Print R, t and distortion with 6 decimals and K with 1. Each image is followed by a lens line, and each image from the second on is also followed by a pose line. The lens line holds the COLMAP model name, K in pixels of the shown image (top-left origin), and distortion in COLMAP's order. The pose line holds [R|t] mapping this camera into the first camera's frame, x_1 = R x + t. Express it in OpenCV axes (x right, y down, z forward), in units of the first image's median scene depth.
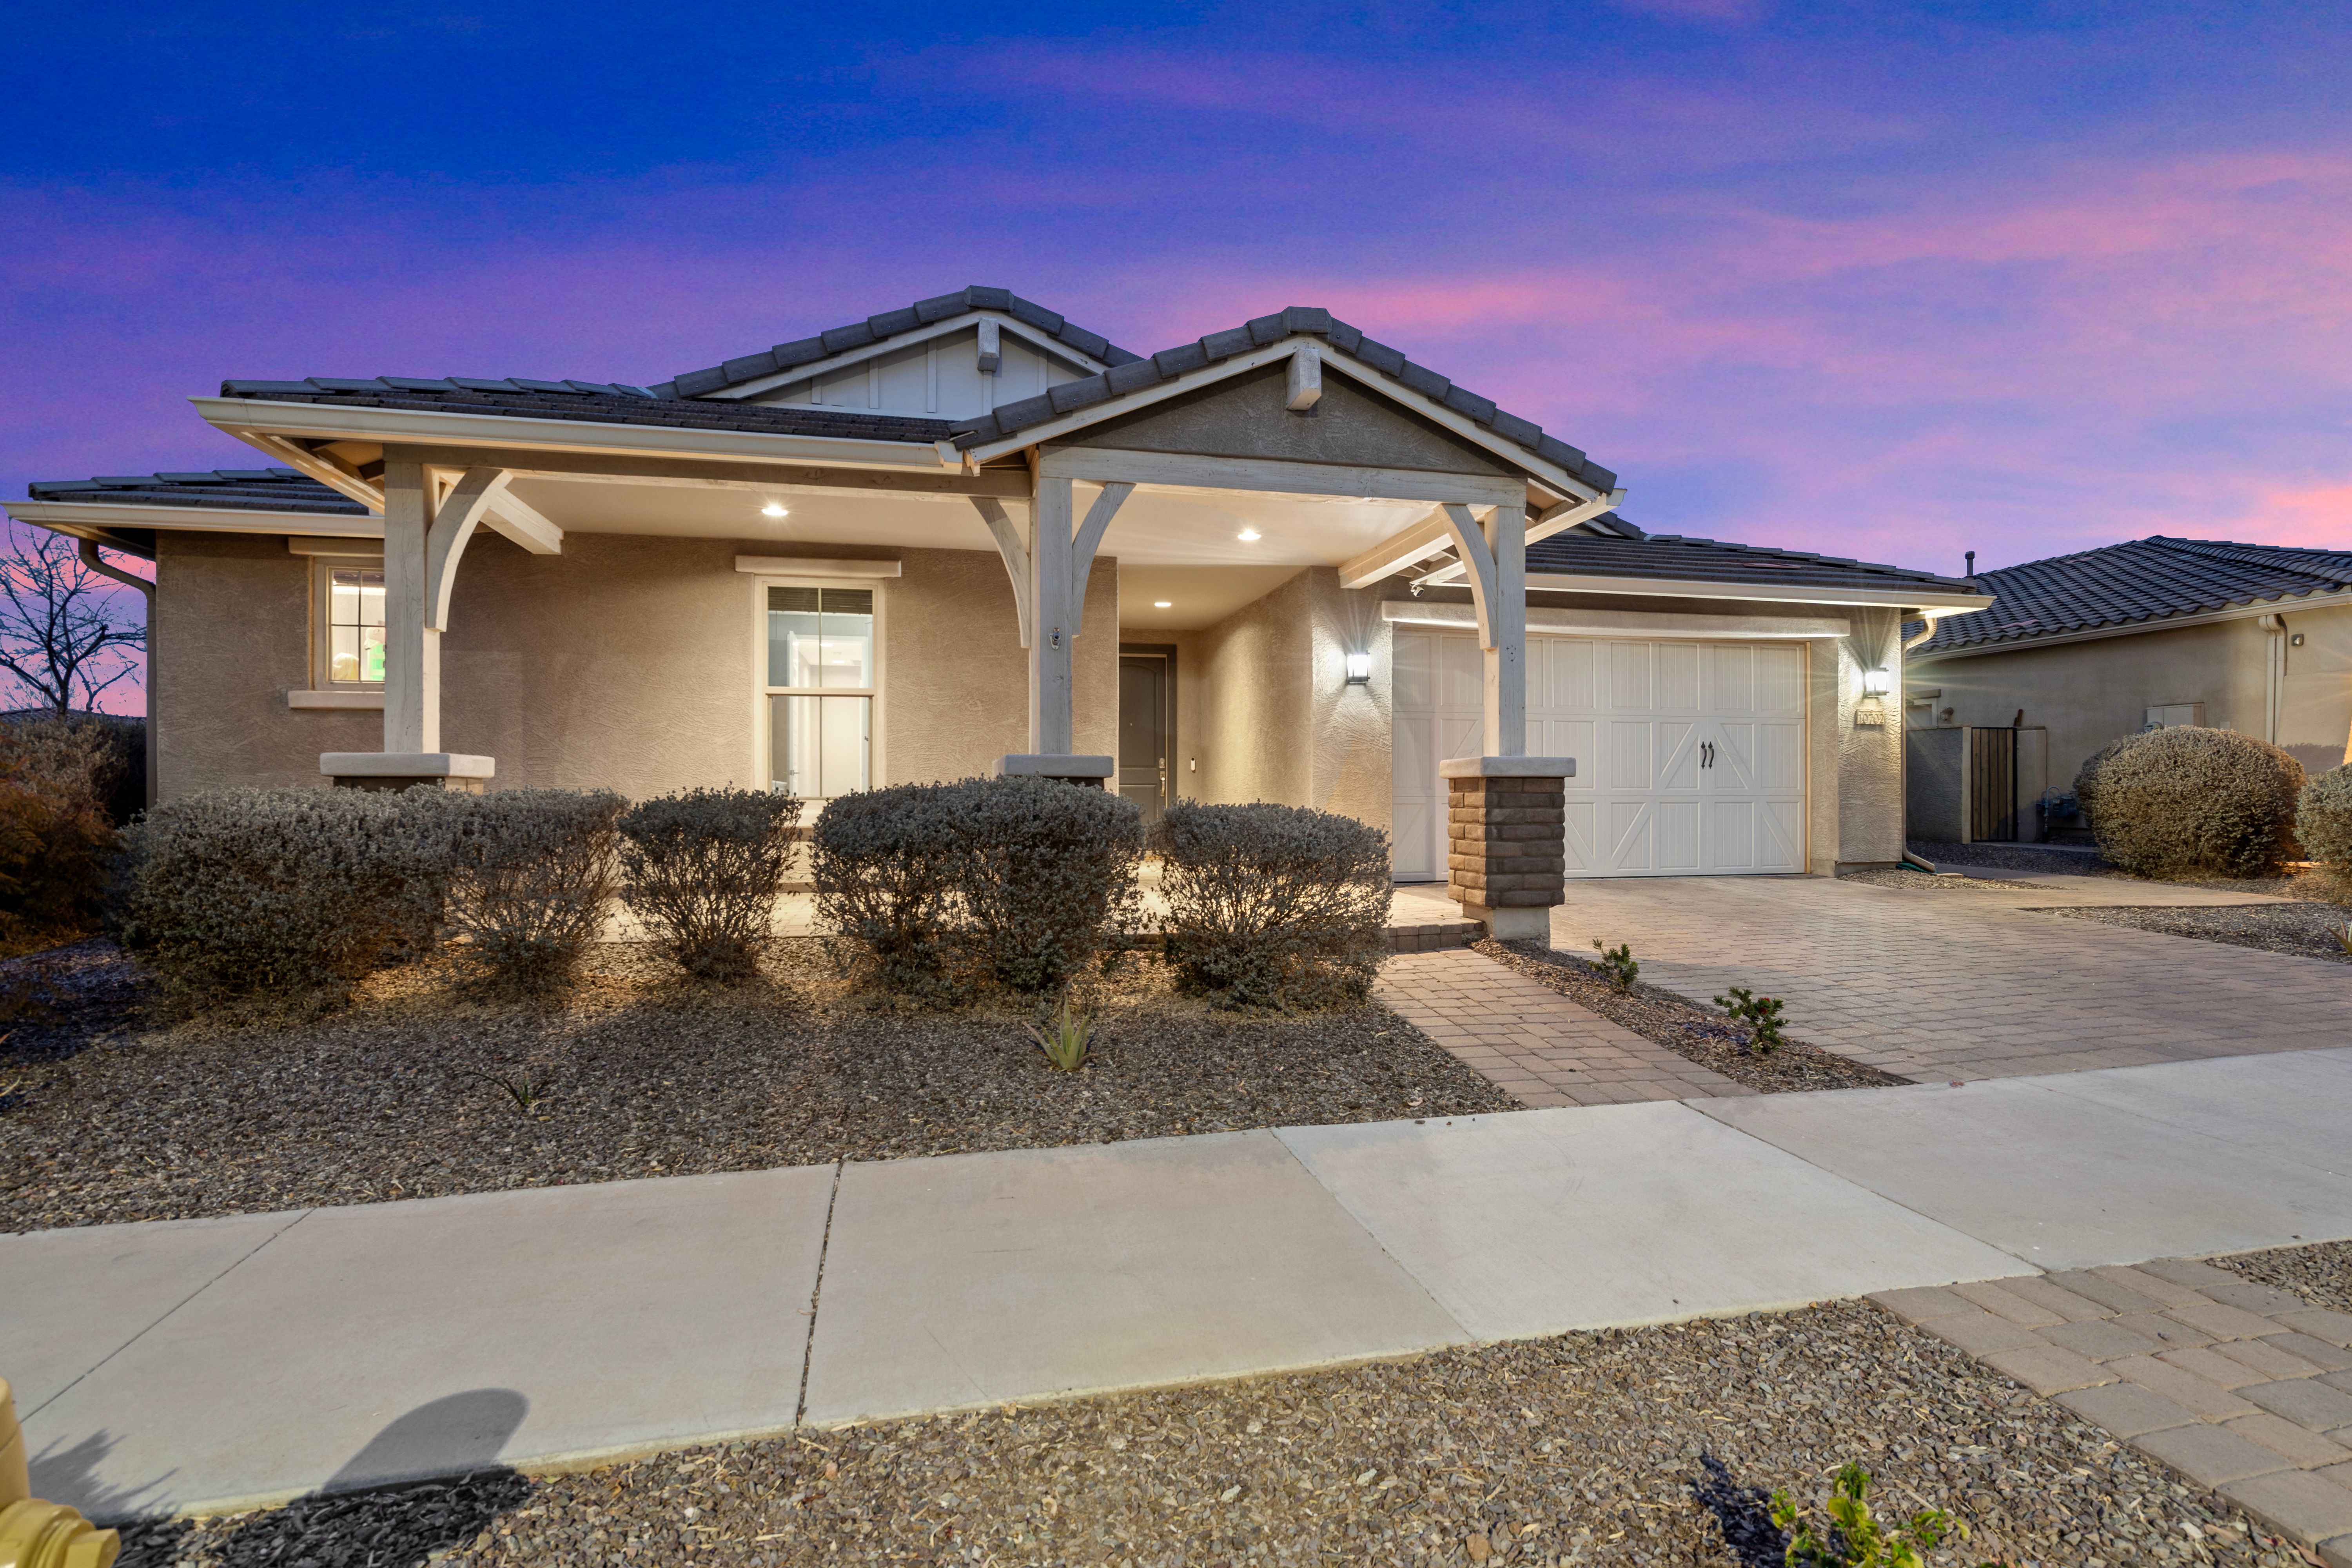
lens RADIAL K [[1089.0, 0, 1153.9], [0, 1089.0, 790.5], [0, 0, 1]] dist [0.000511, 0.000148]
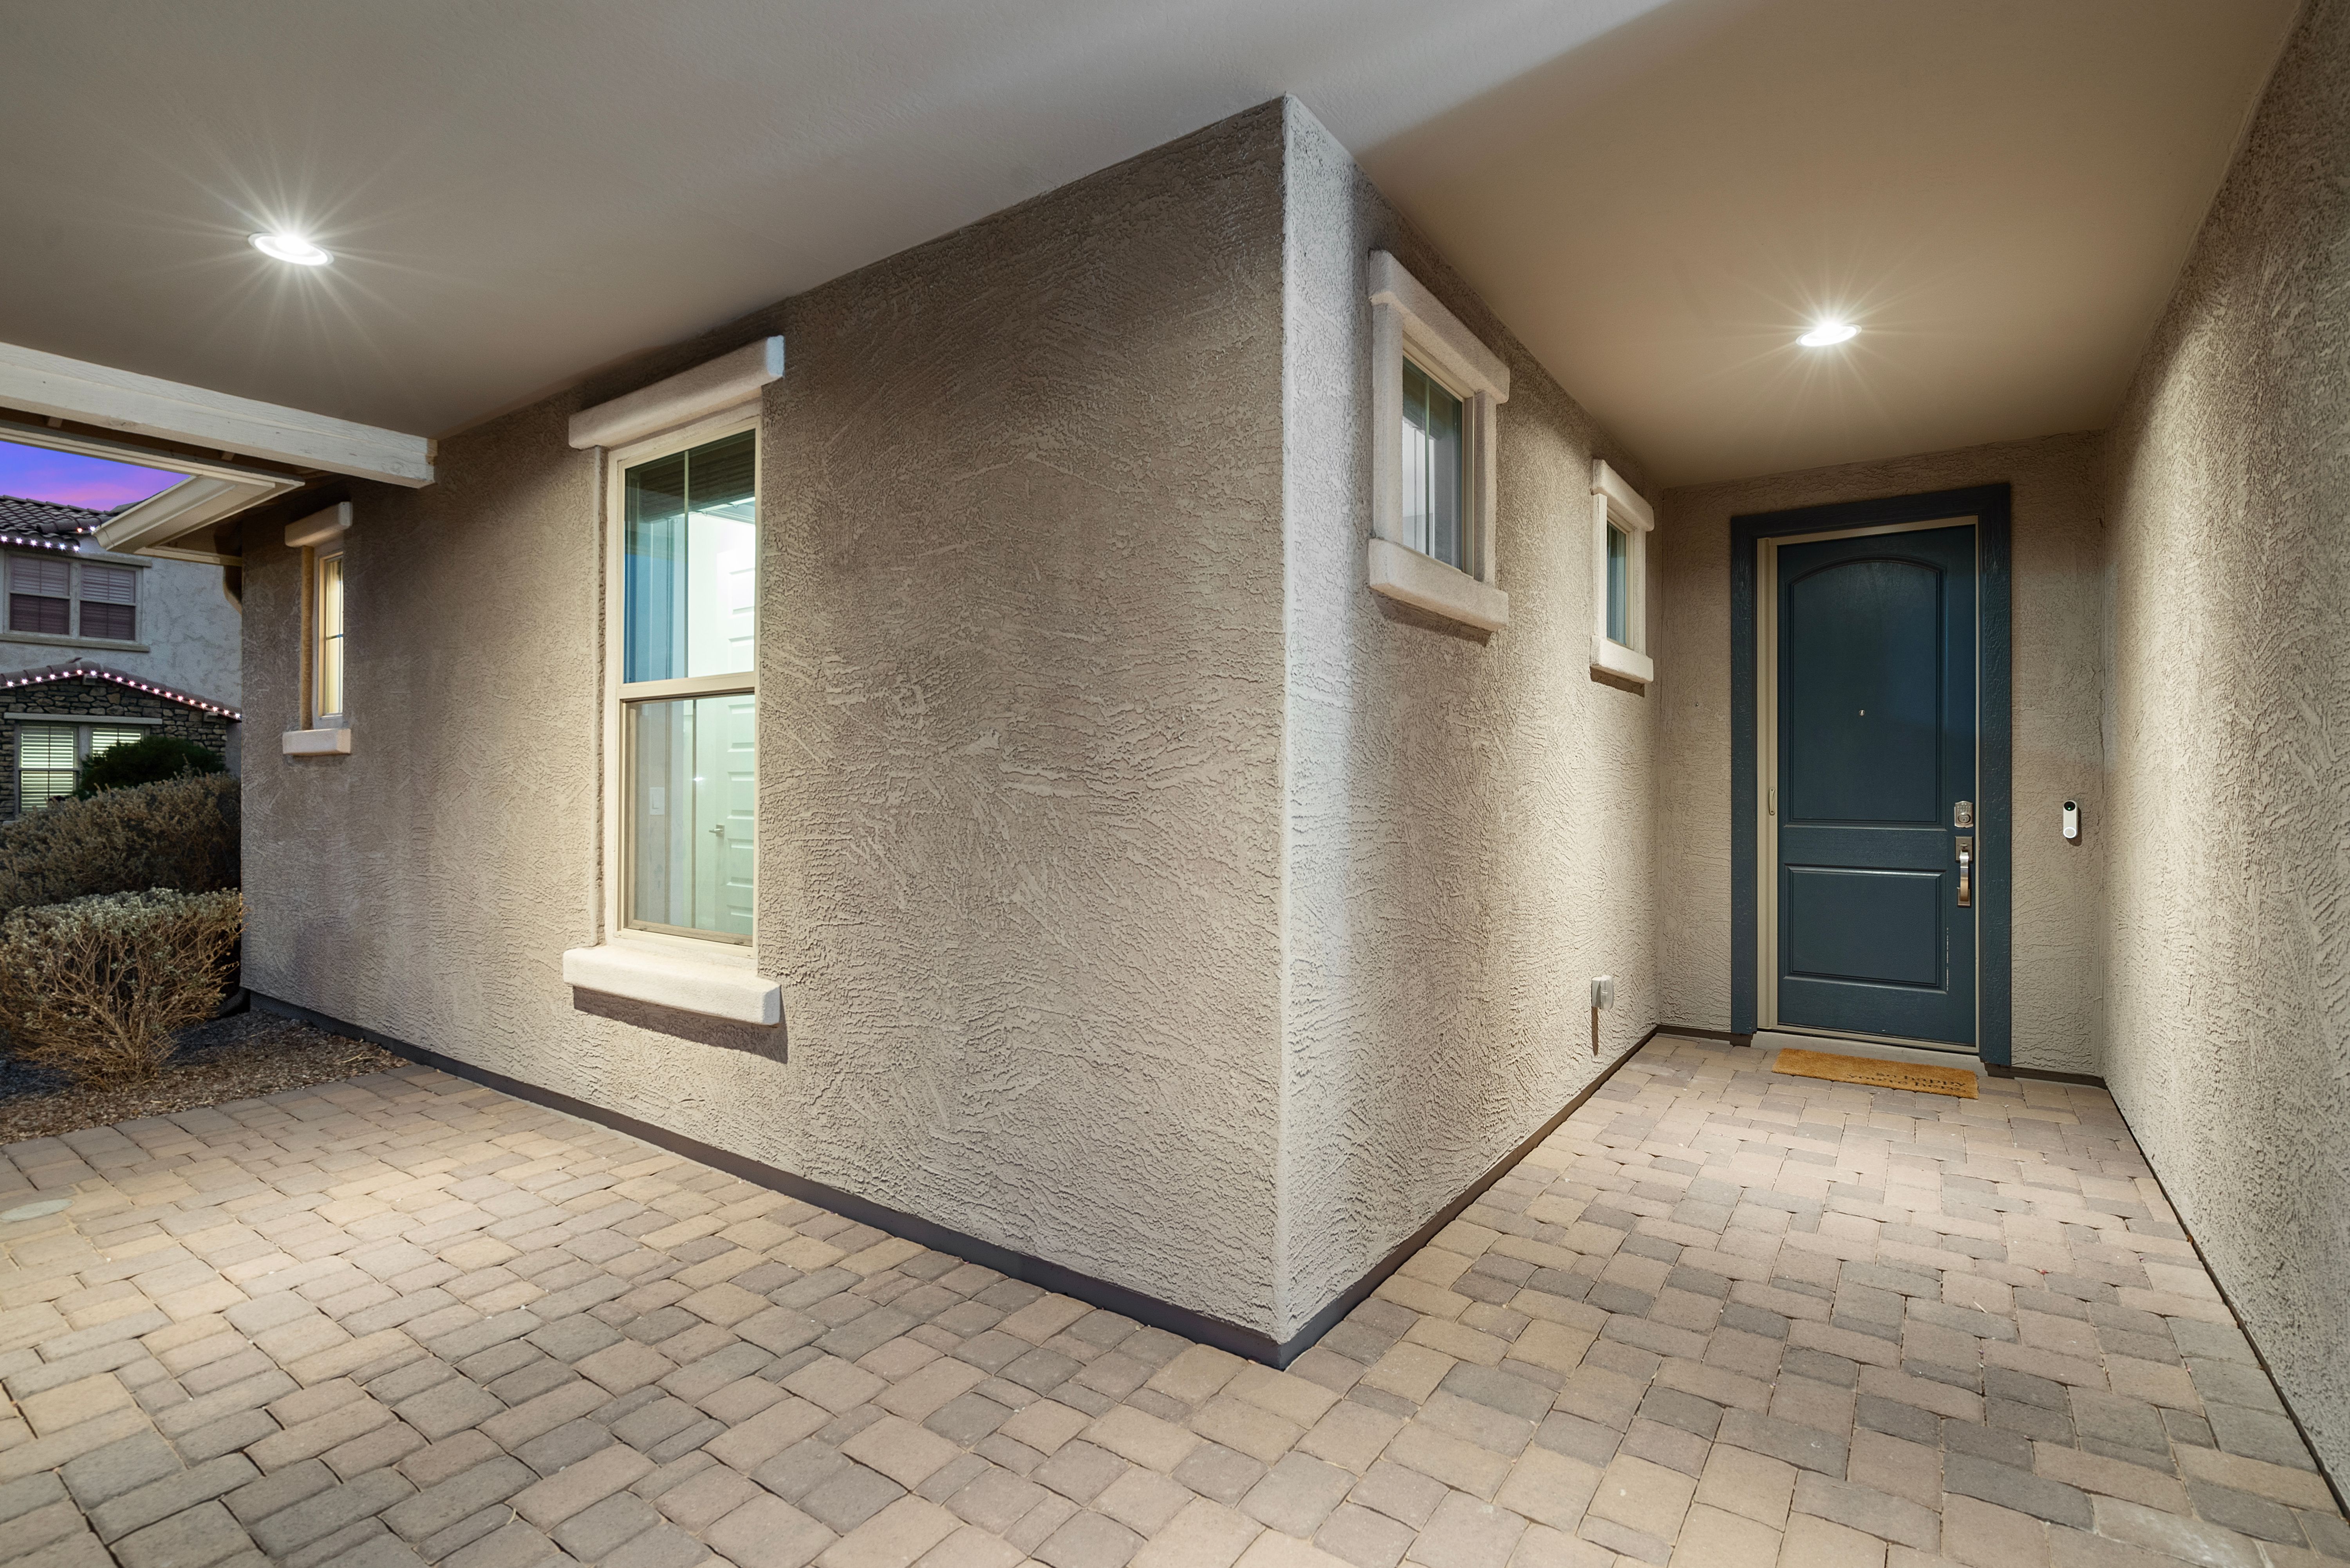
lens RADIAL K [[1108.2, 0, 1175.0], [0, 1108.2, 784.0], [0, 0, 1]] dist [-0.002037, -0.000449]
pose [[0.679326, 0.003541, -0.733828, 0.134862], [-0.004804, 0.999988, 0.000378, -0.048694], [0.733821, 0.003268, 0.679335, 0.765888]]
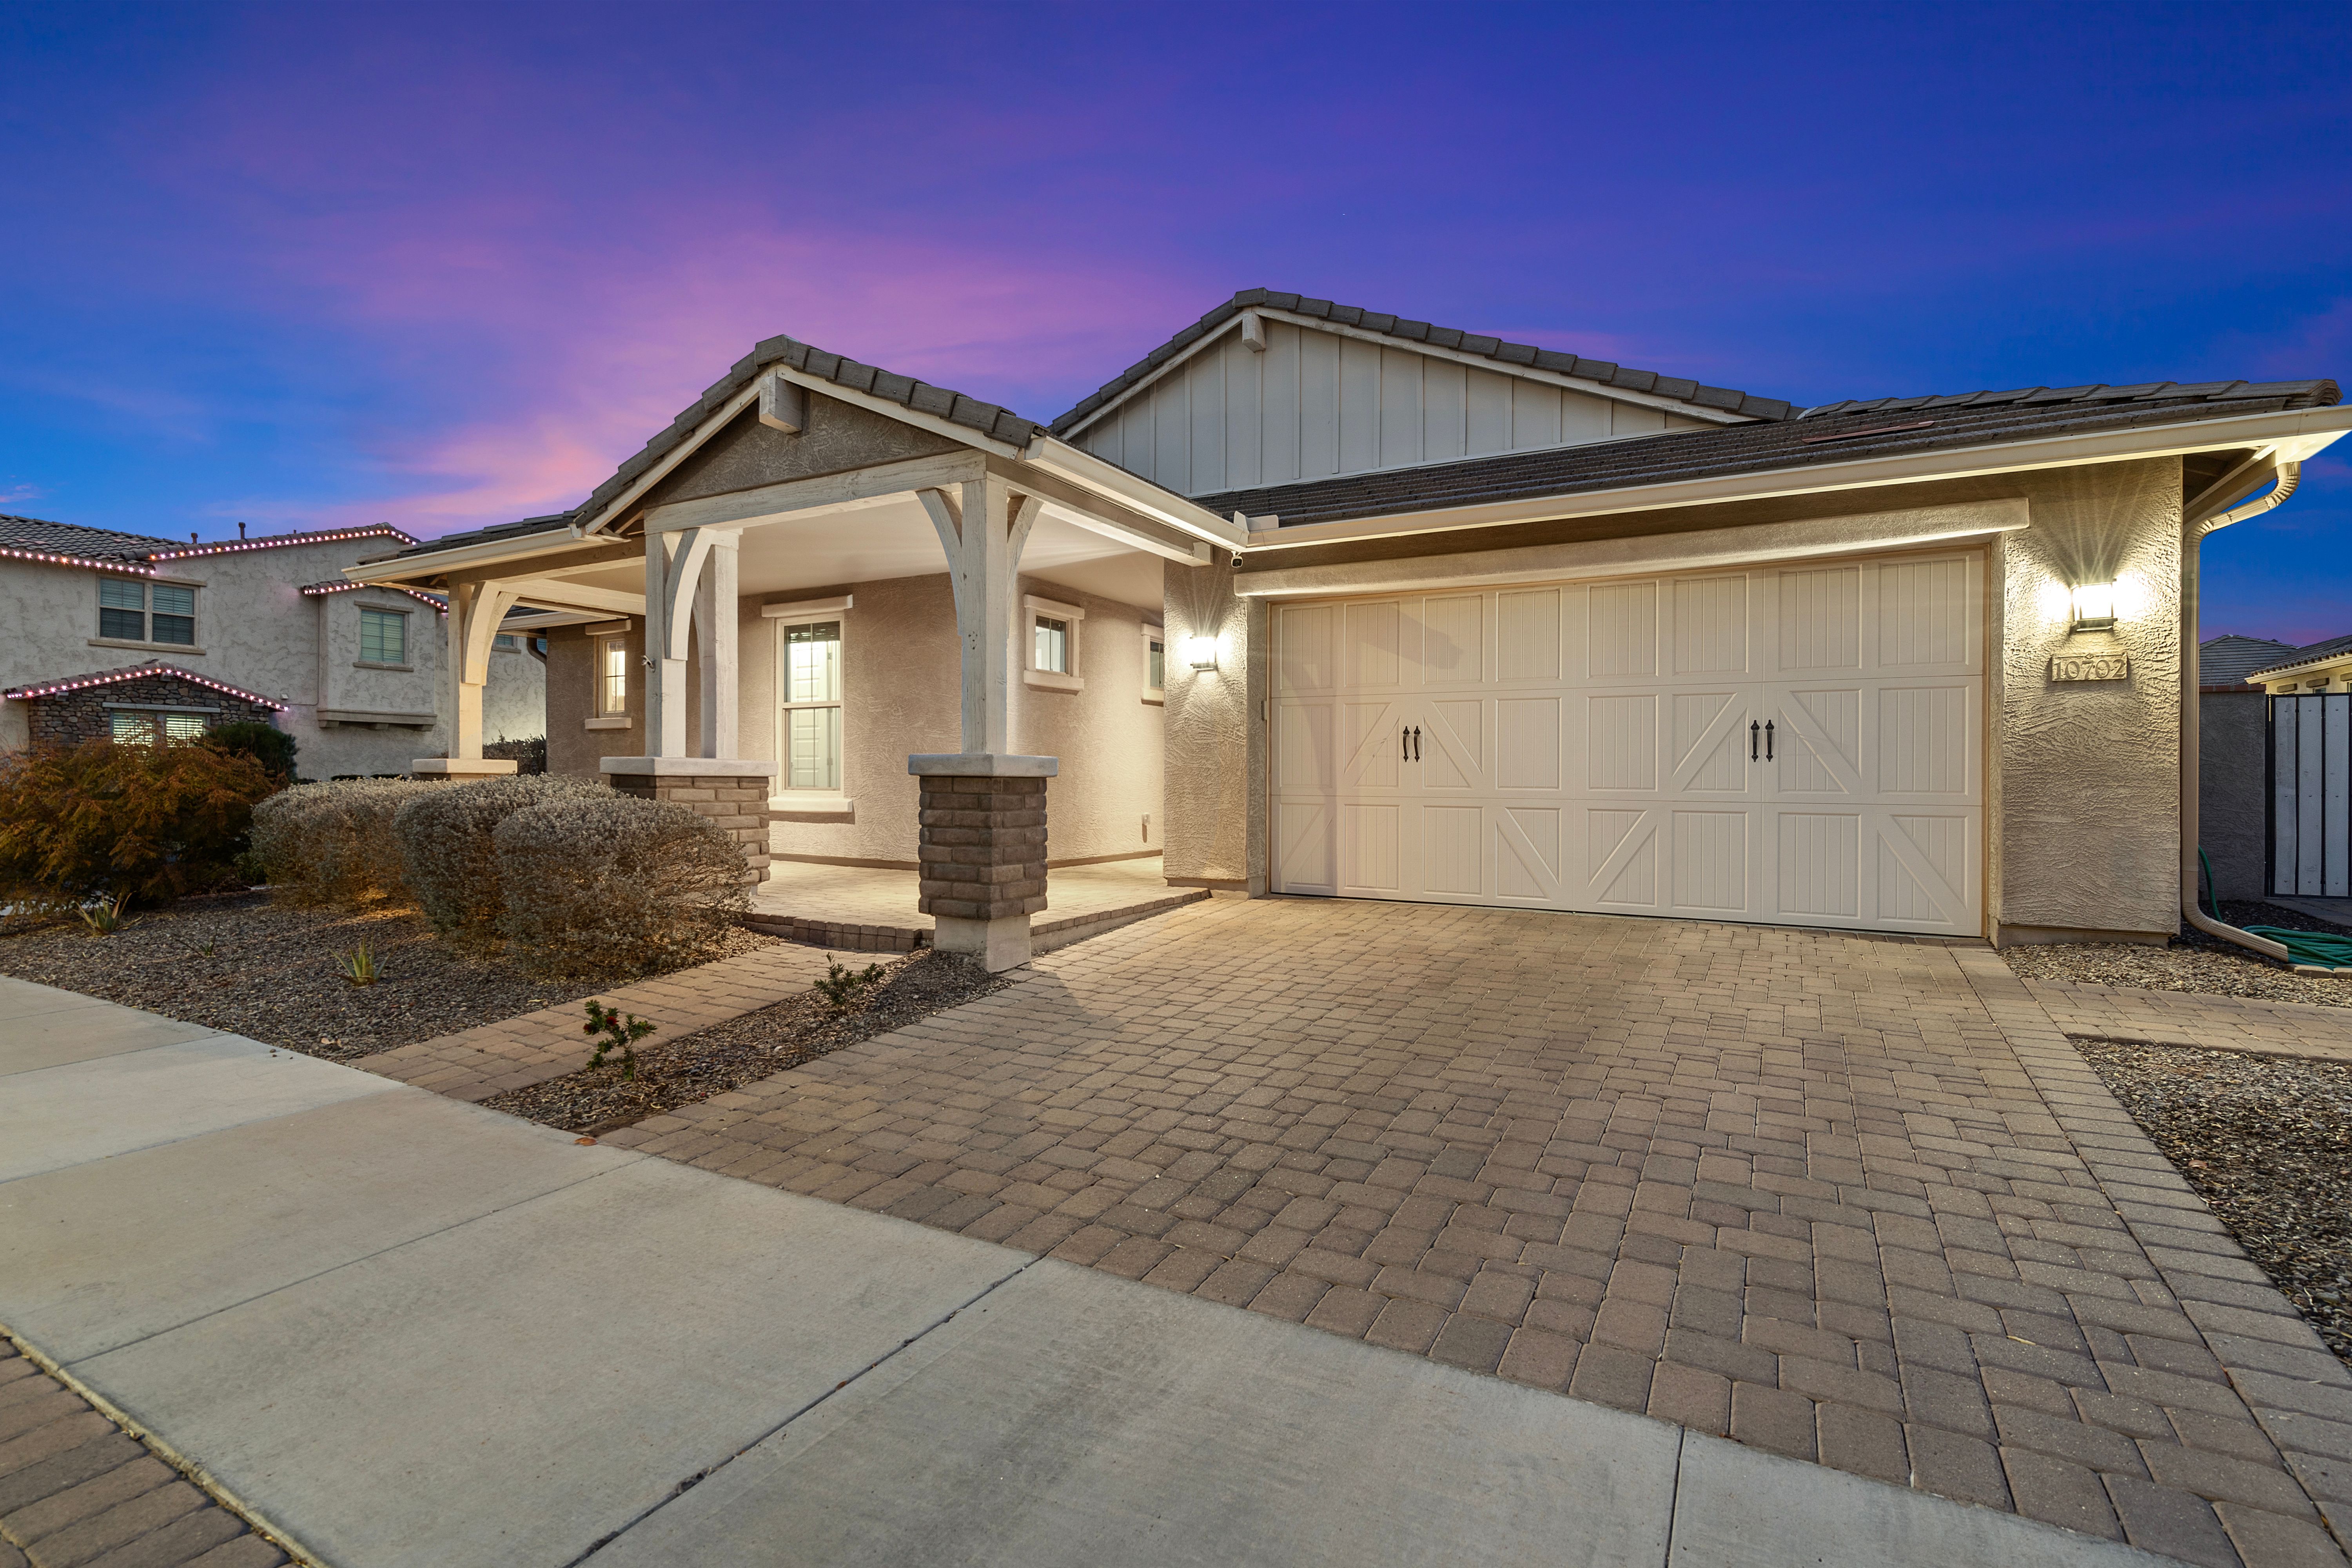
lens RADIAL K [[1089.0, 0, 1153.9], [0, 1089.0, 790.5], [0, 0, 1]] dist [0.000511, 0.000148]
pose [[0.739217, 0.013509, -0.673332, 0.760208], [-0.006537, 0.999896, 0.012884, -0.009463], [0.673435, -0.005123, 0.739228, 0.302858]]
